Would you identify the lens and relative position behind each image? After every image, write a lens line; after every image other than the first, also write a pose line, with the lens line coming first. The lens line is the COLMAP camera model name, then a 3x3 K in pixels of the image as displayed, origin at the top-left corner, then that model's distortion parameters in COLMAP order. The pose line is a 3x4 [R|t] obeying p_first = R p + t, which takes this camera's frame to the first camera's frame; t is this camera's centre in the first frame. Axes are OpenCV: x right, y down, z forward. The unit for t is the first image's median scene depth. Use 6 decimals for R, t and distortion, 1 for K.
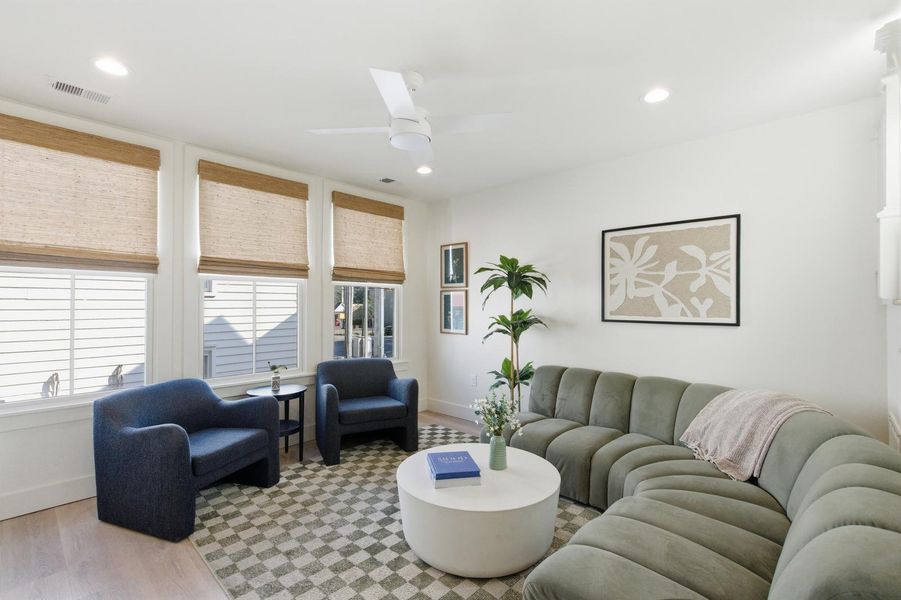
lens RADIAL K [[408.9, 0, 454.4], [0, 408.9, 301.1], [0, 0, 1]] dist [0.000653, 0.000704]
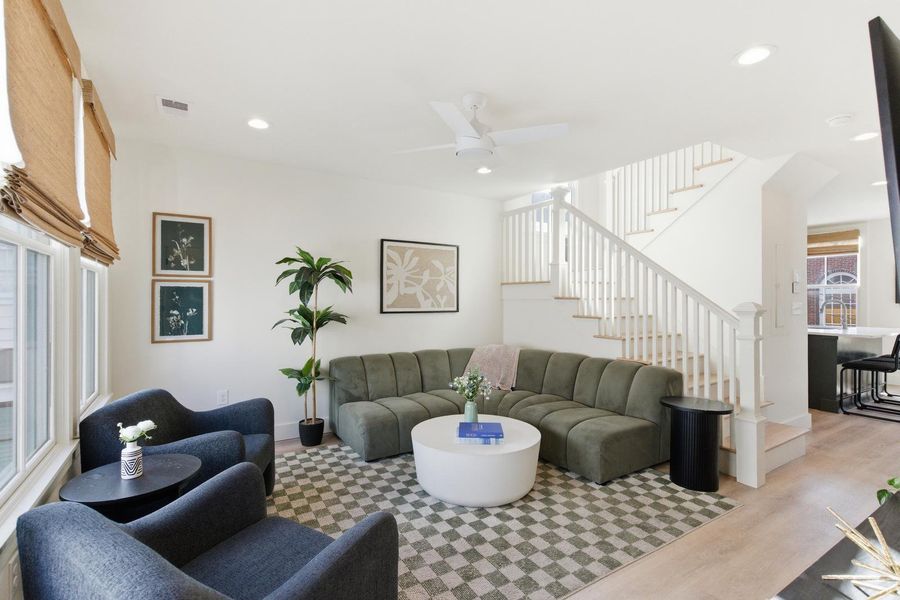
lens RADIAL K [[419.8, 0, 447.1], [0, 419.8, 297.0], [0, 0, 1]] dist [0.003589, -0.002358]
pose [[0.255187, 0.003570, 0.966885, -0.872883], [-0.005552, 0.999982, -0.002226, 0.002674], [-0.966876, -0.004800, 0.255203, 0.542128]]
